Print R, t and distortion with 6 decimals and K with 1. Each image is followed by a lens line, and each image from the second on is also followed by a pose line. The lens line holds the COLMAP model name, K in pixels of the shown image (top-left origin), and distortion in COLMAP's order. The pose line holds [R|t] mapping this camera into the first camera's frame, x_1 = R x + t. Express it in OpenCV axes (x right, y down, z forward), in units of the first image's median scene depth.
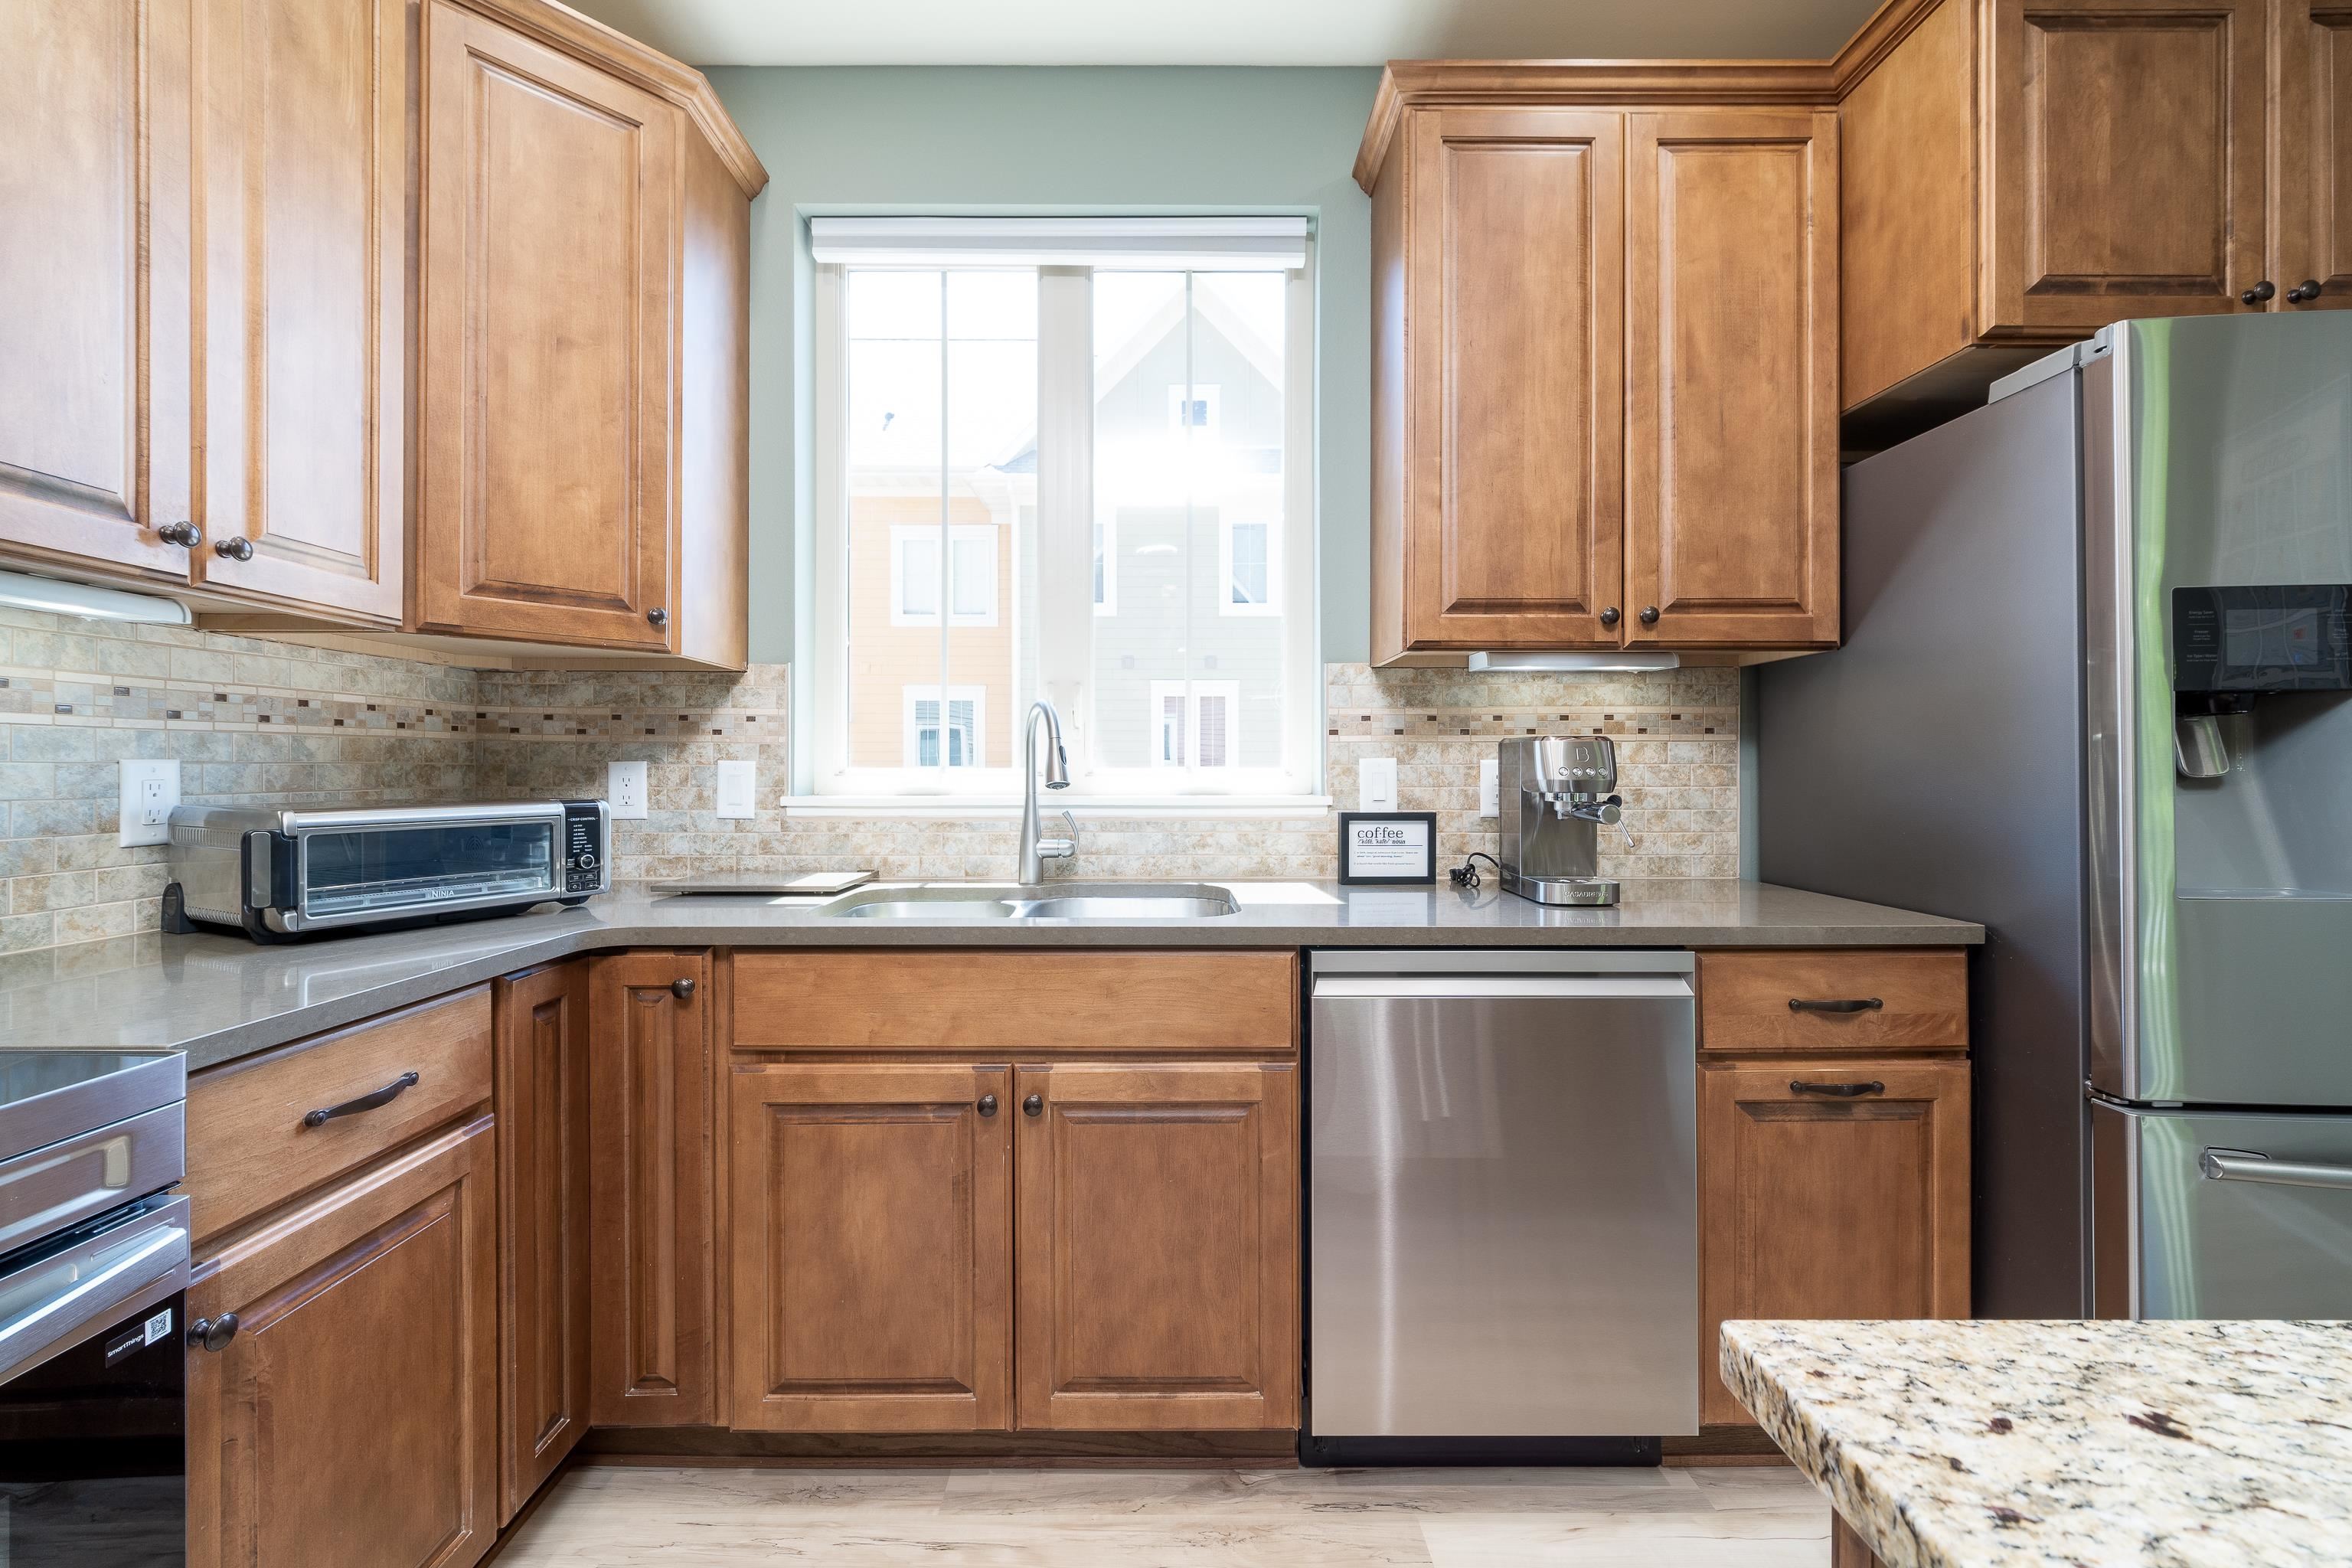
lens RADIAL K [[953.9, 0, 1163.1], [0, 953.9, 767.9], [0, 0, 1]] dist [-0.004015, 0.001635]
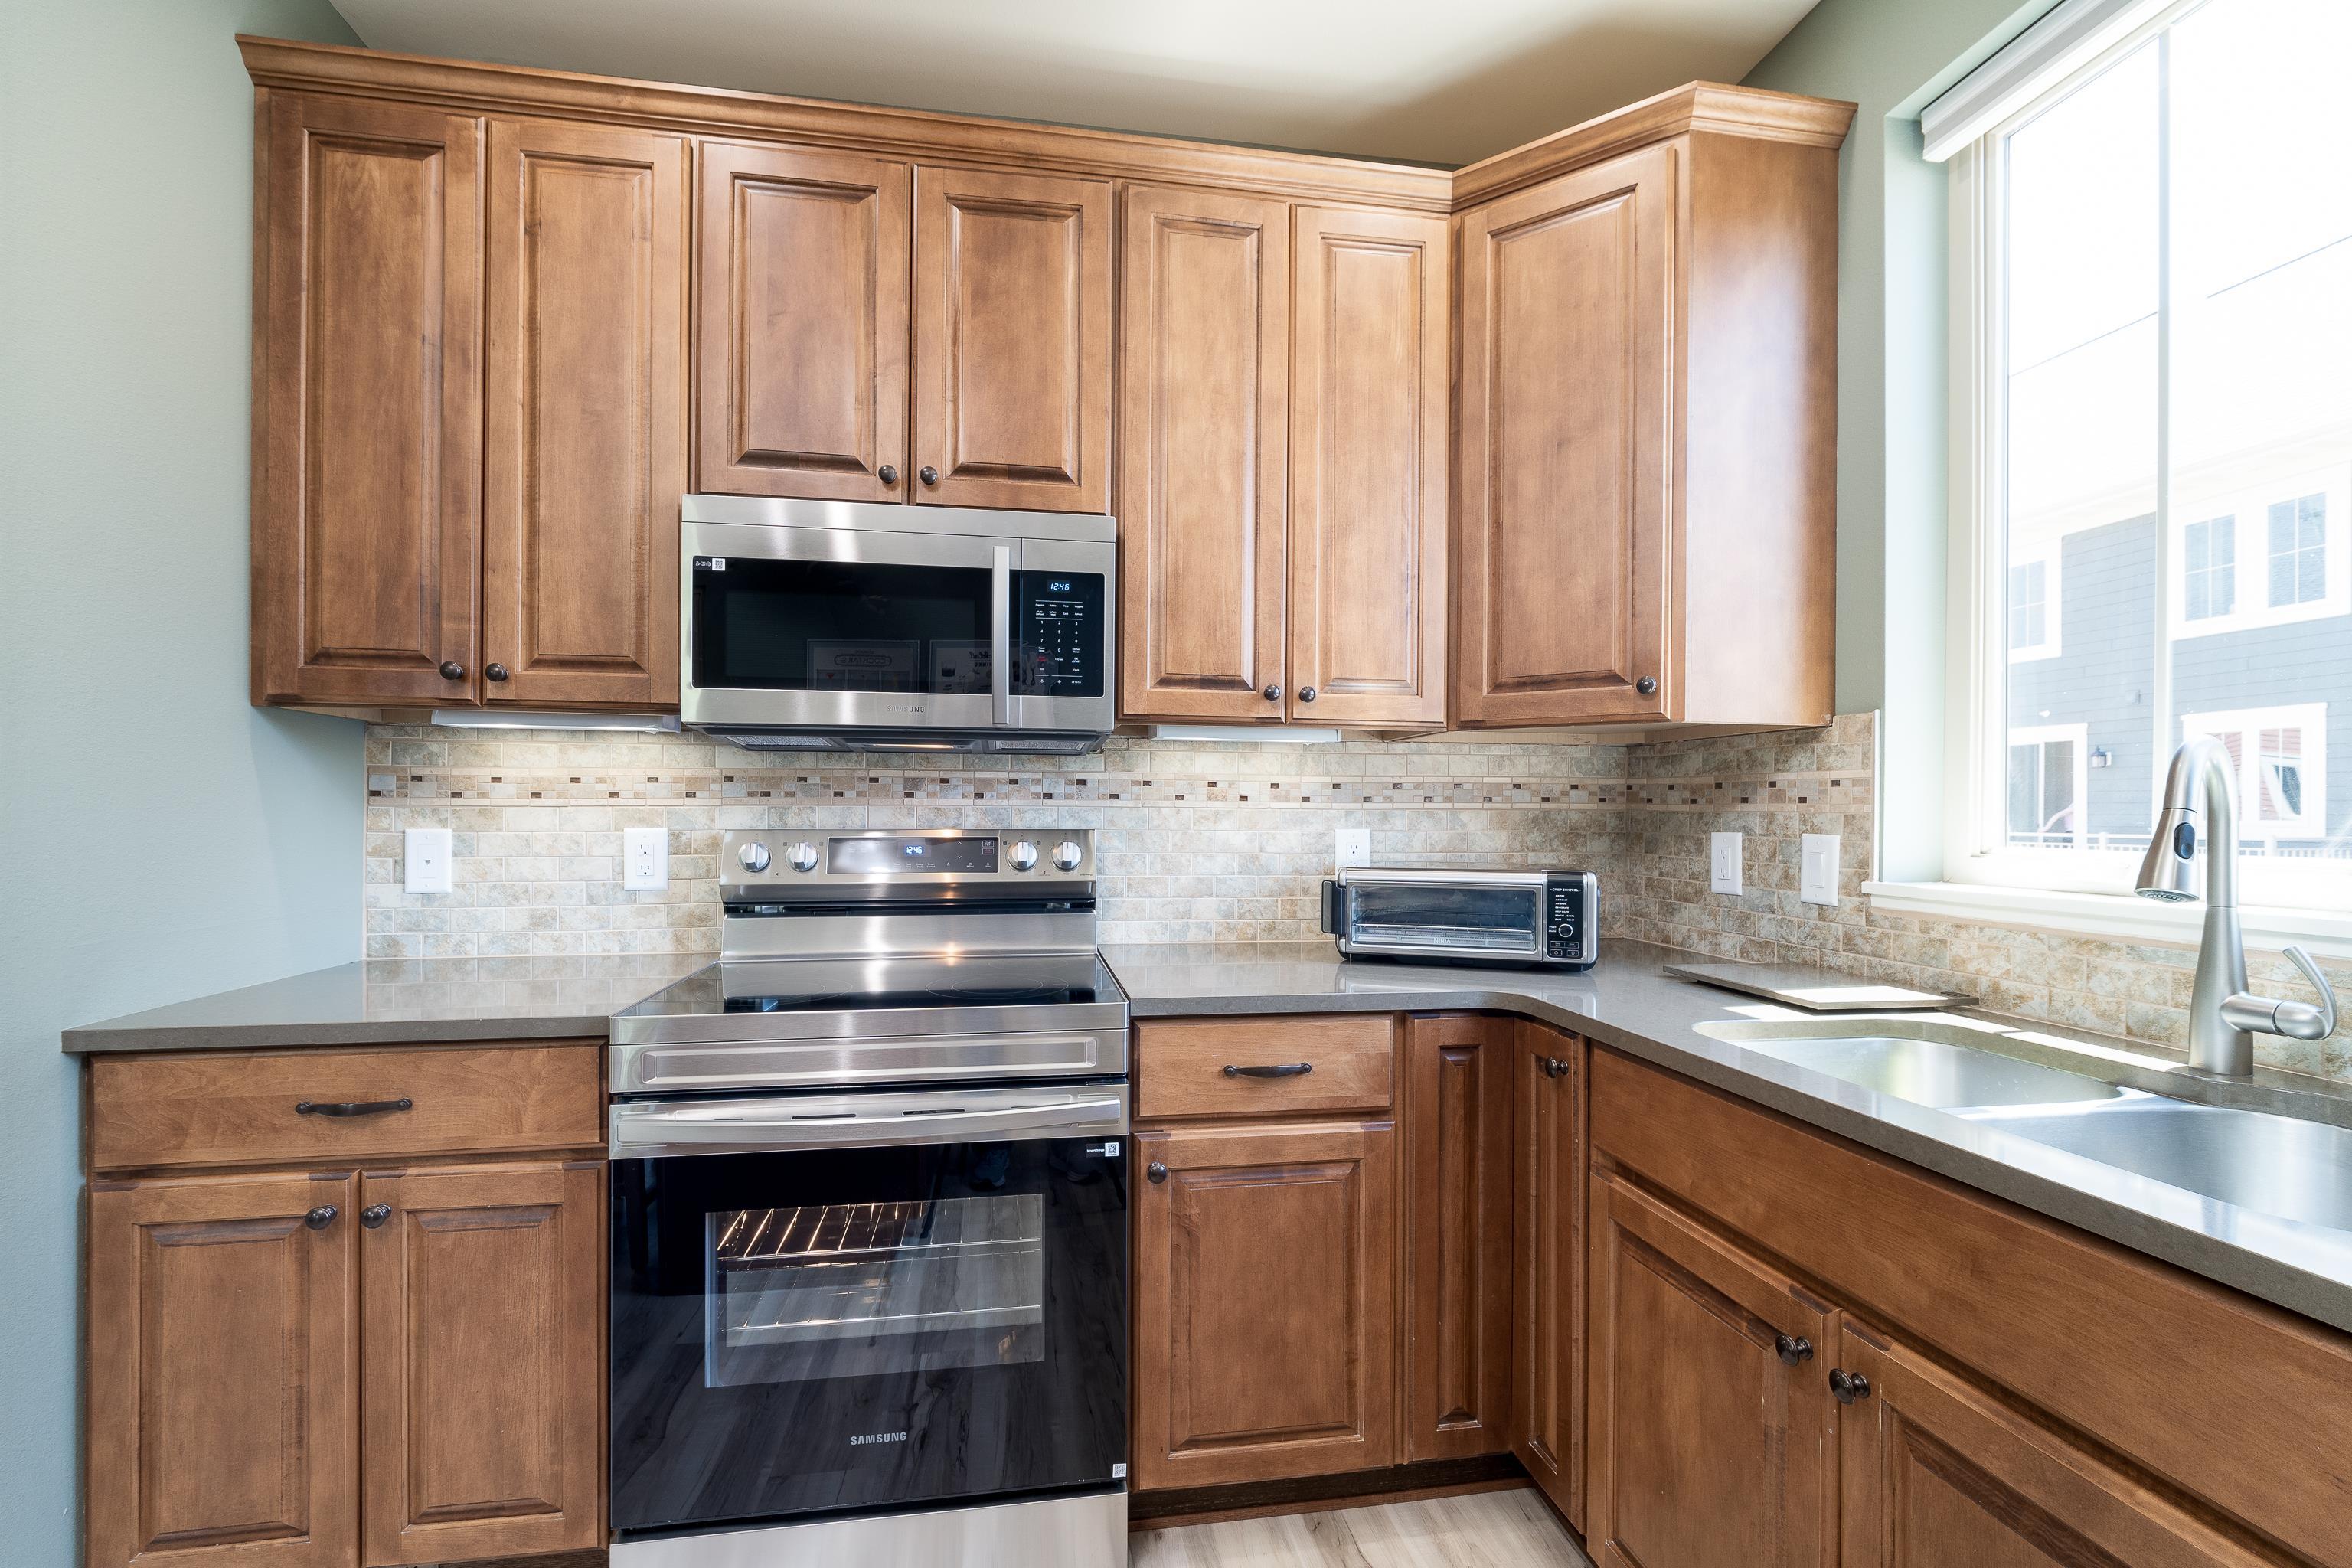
lens RADIAL K [[993.2, 0, 1163.5], [0, 993.2, 810.6], [0, 0, 1]] dist [-0.004812, -0.001318]
pose [[0.147700, -0.001181, -0.989031, 0.444769], [-0.006643, 0.999976, -0.002186, -0.031218], [0.989010, 0.006893, 0.147689, 0.427513]]
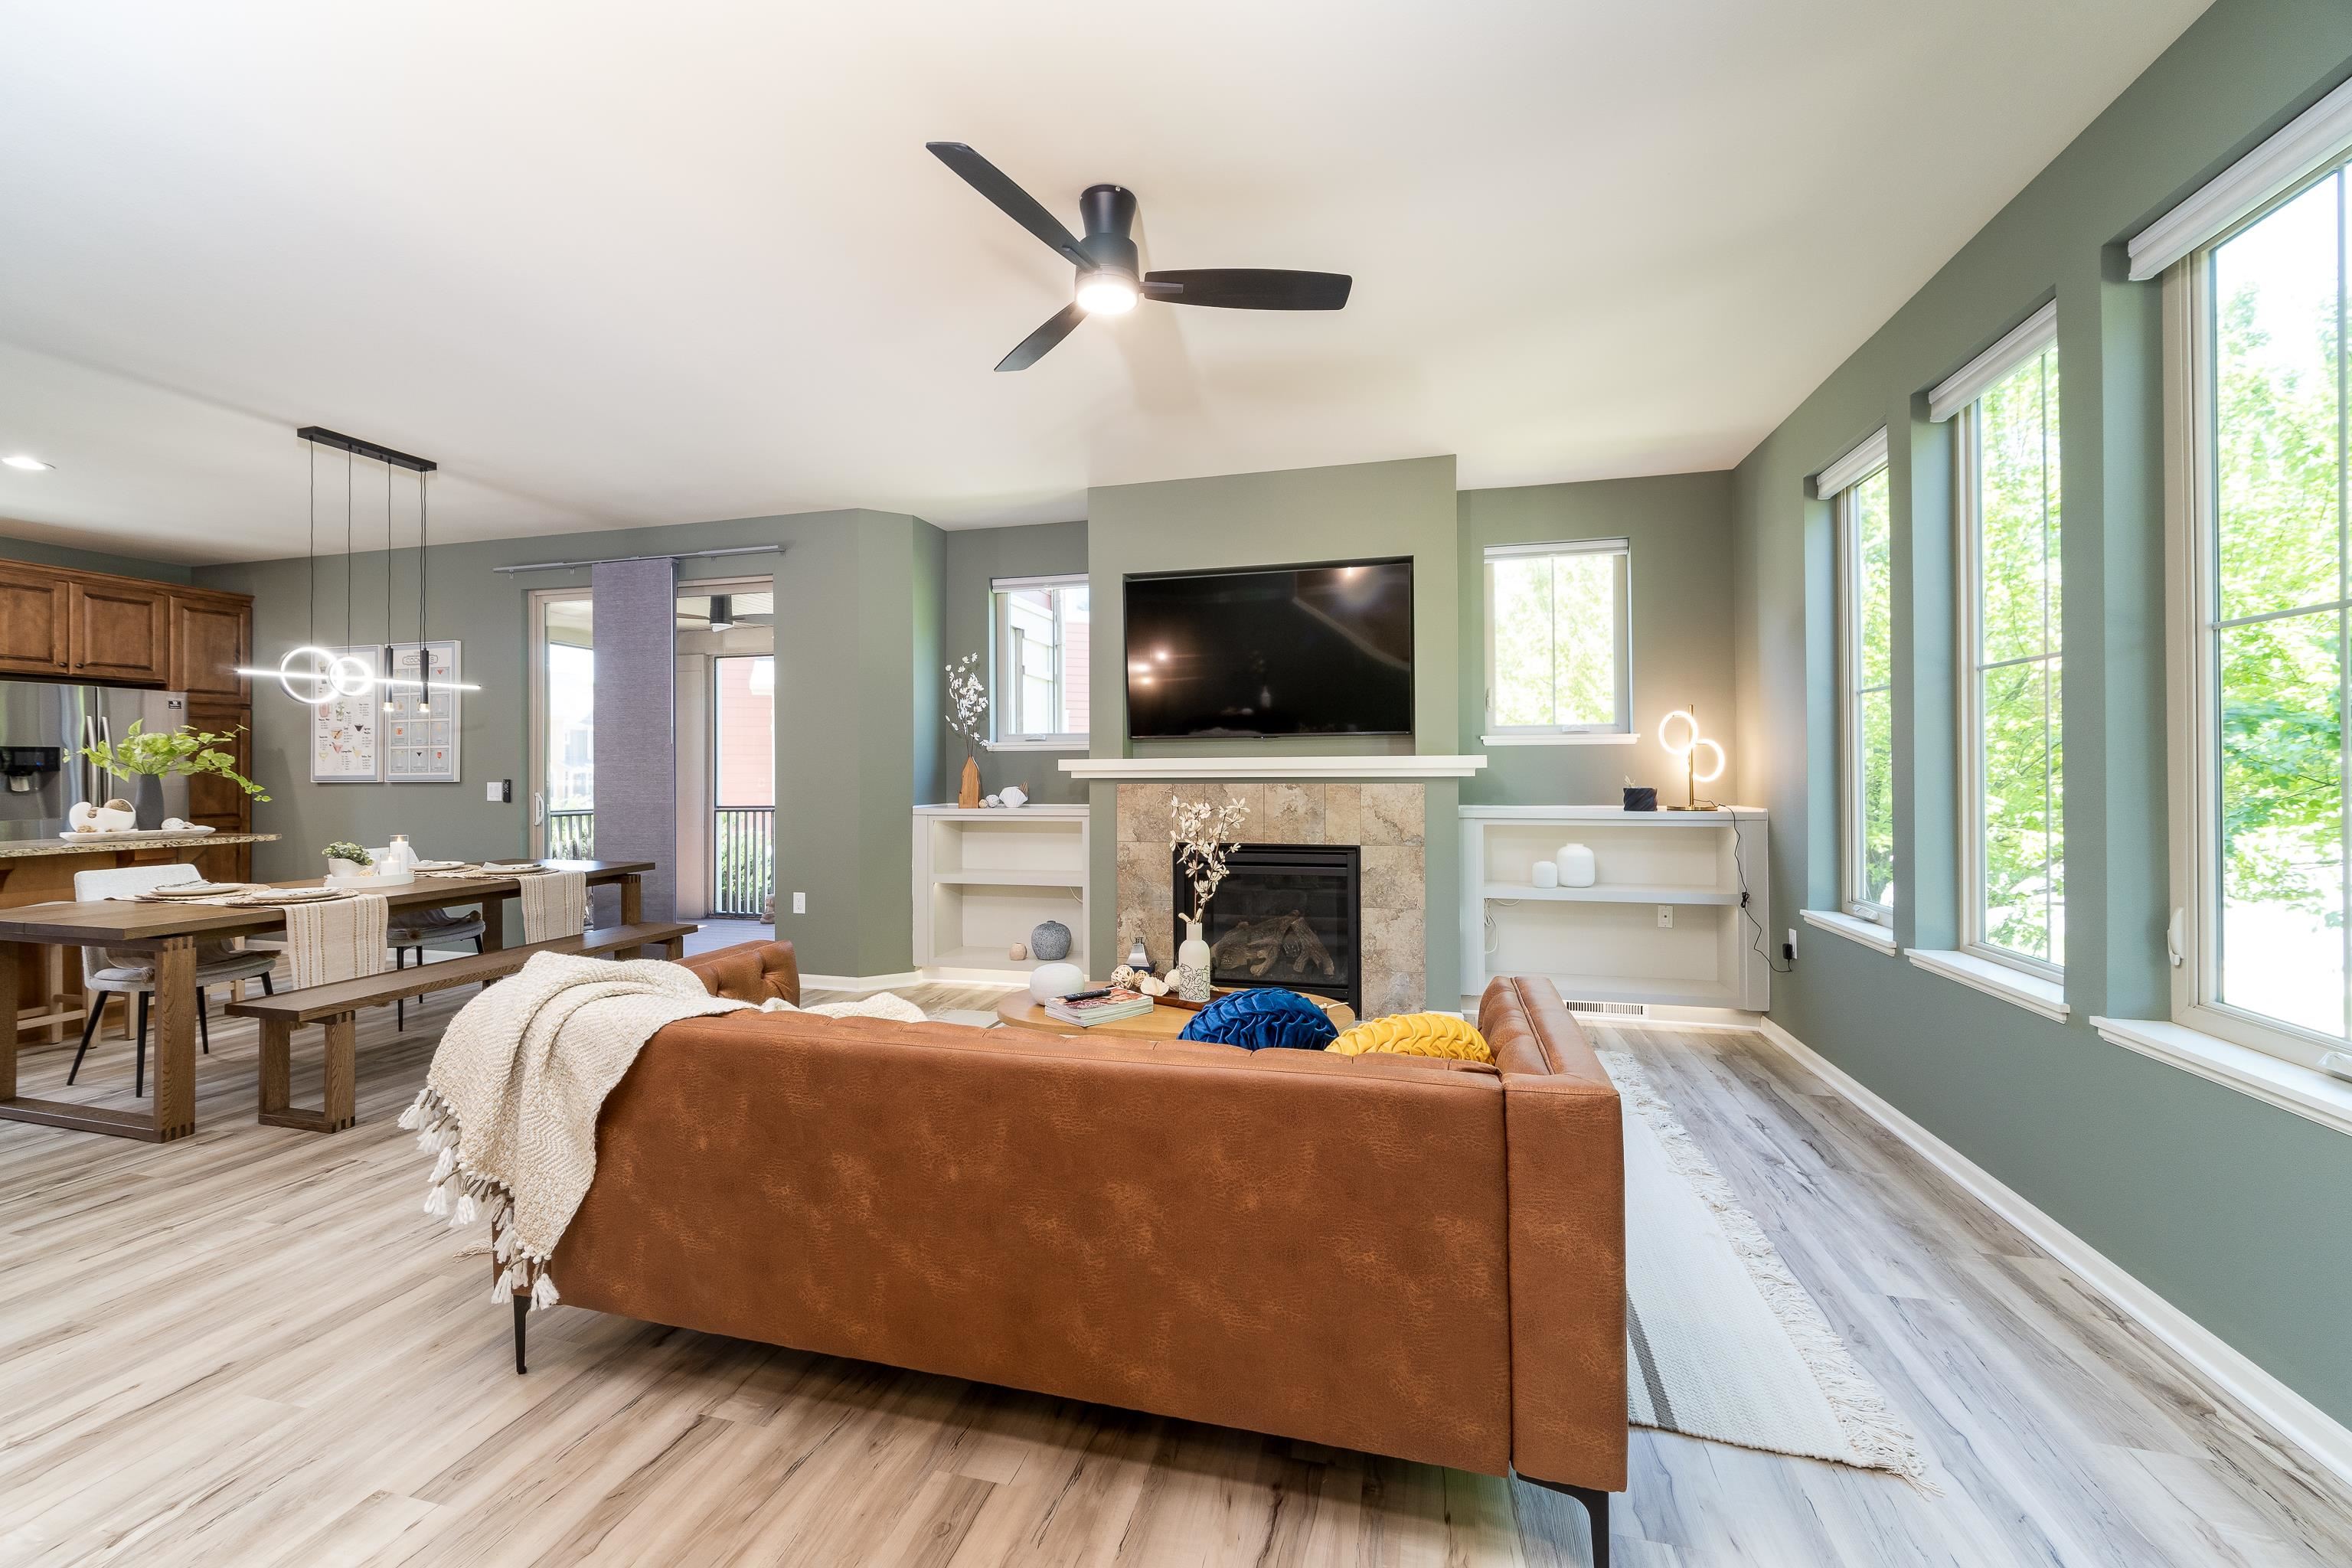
lens RADIAL K [[953.9, 0, 1173.3], [0, 953.9, 763.2], [0, 0, 1]] dist [-0.004015, 0.001635]
pose [[0.264841, 0.005739, 0.964275, -1.332068], [0.011612, 0.999891, -0.009141, -0.015279], [-0.964222, 0.013618, 0.264745, -4.242184]]
